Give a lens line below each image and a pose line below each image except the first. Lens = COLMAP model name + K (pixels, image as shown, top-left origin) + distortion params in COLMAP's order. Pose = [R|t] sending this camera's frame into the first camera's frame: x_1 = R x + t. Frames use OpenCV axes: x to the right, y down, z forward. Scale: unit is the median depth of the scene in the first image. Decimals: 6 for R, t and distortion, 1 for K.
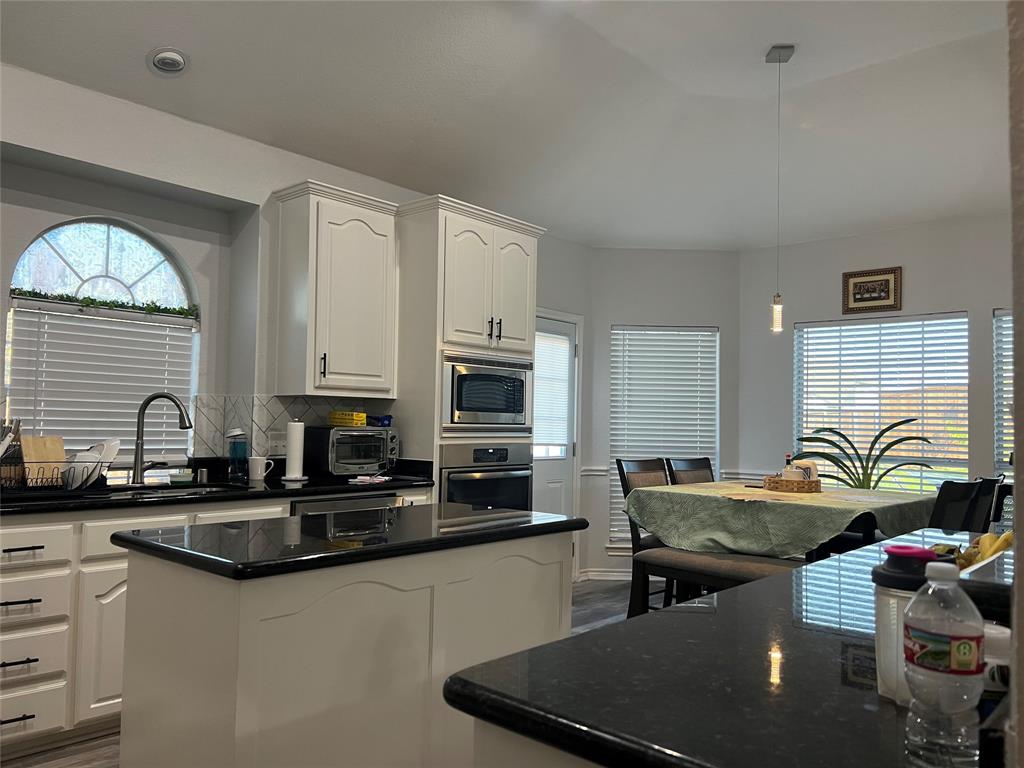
lens RADIAL K [[769.6, 0, 513.9], [0, 769.6, 391.1], [0, 0, 1]] dist [0.063983, -0.076373]
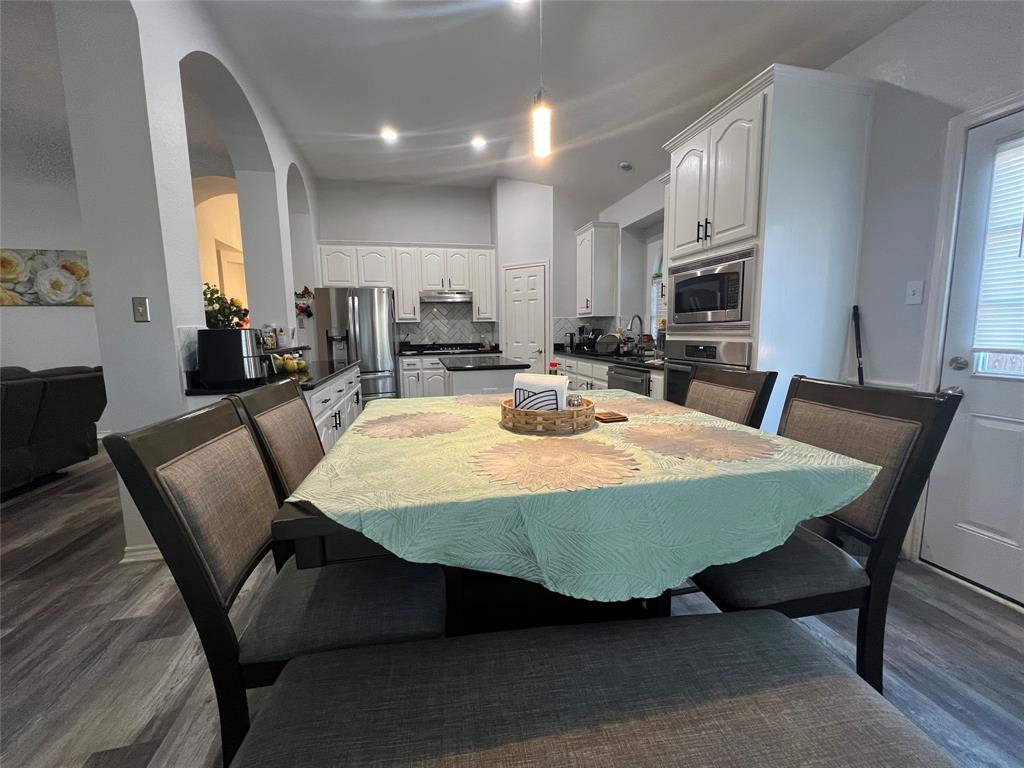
lens RADIAL K [[410.2, 0, 510.8], [0, 410.2, 382.7], [0, 0, 1]] dist [-0.007932, 0.002223]
pose [[-0.571606, 0.092171, -0.815335, 0.641062], [0.039129, 0.995602, 0.085118, 0.072026], [0.819594, 0.016751, -0.572699, 1.186603]]
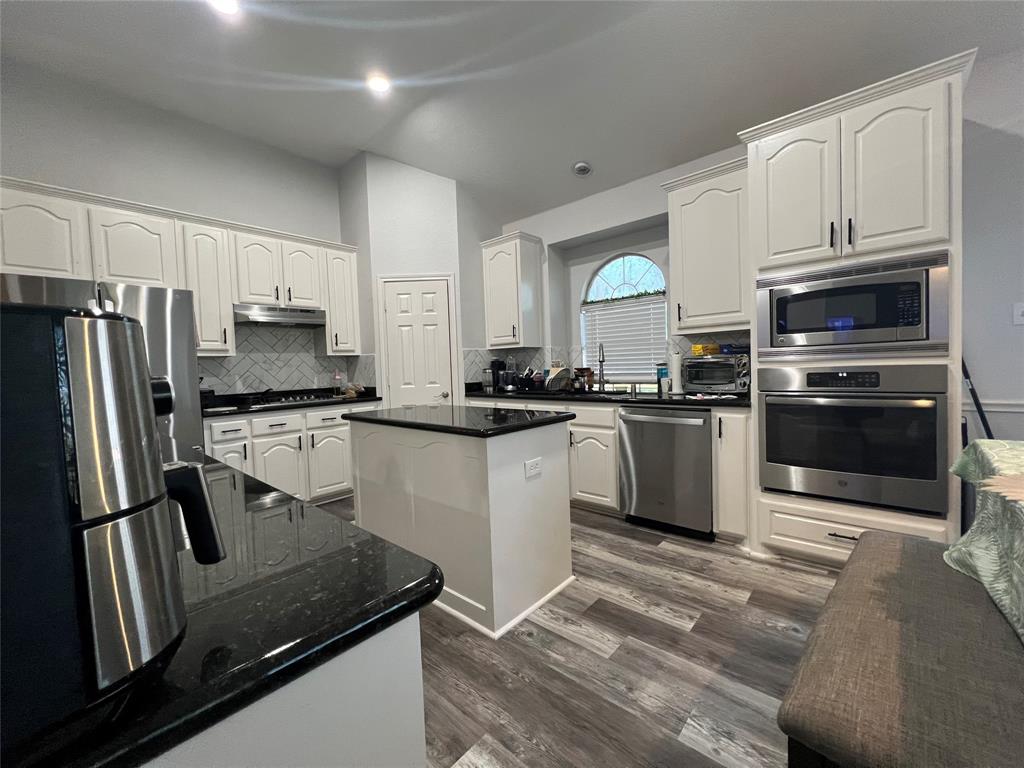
lens RADIAL K [[410.3, 0, 510.9], [0, 410.3, 380.3], [0, 0, 1]] dist [-0.001255, -0.000014]
pose [[0.003210, 0.015573, -0.999874, 0.469030], [0.077779, 0.996846, 0.015776, 0.050688], [0.996965, -0.077820, 0.001988, 0.659693]]
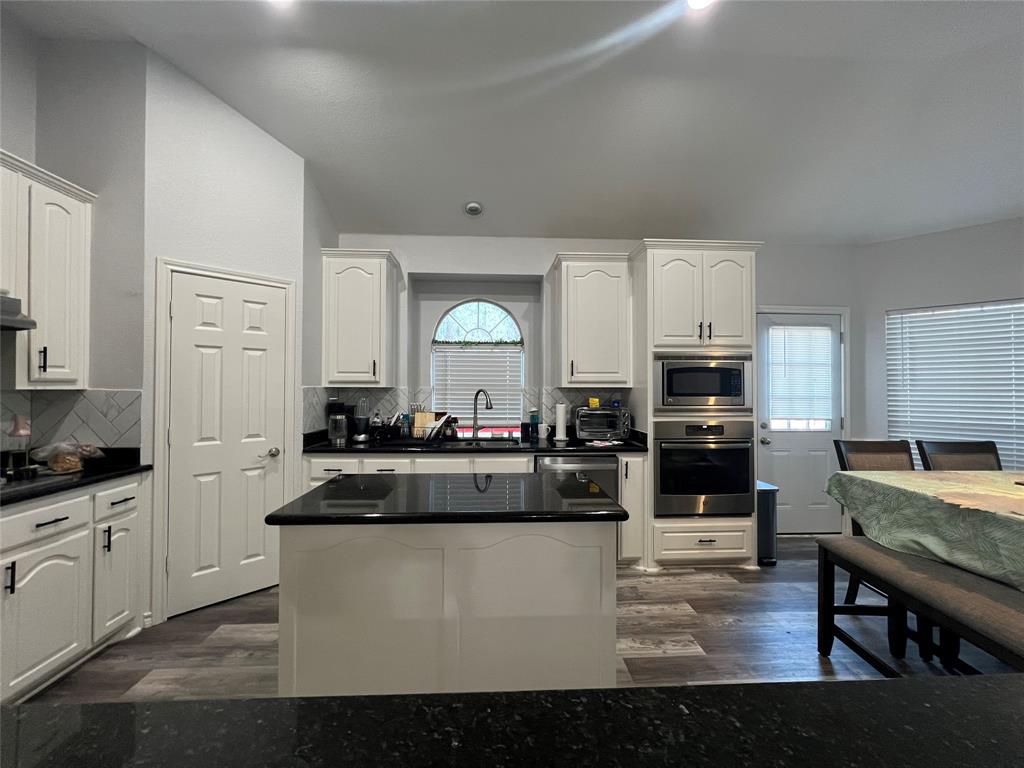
lens RADIAL K [[410.3, 0, 509.8], [0, 410.3, 380.9], [0, 0, 1]] dist [-0.001255, -0.000014]
pose [[0.703249, -0.028533, -0.710370, 0.244385], [0.041053, 0.999157, 0.000509, -0.012766], [0.709757, -0.029521, 0.703828, 0.310555]]
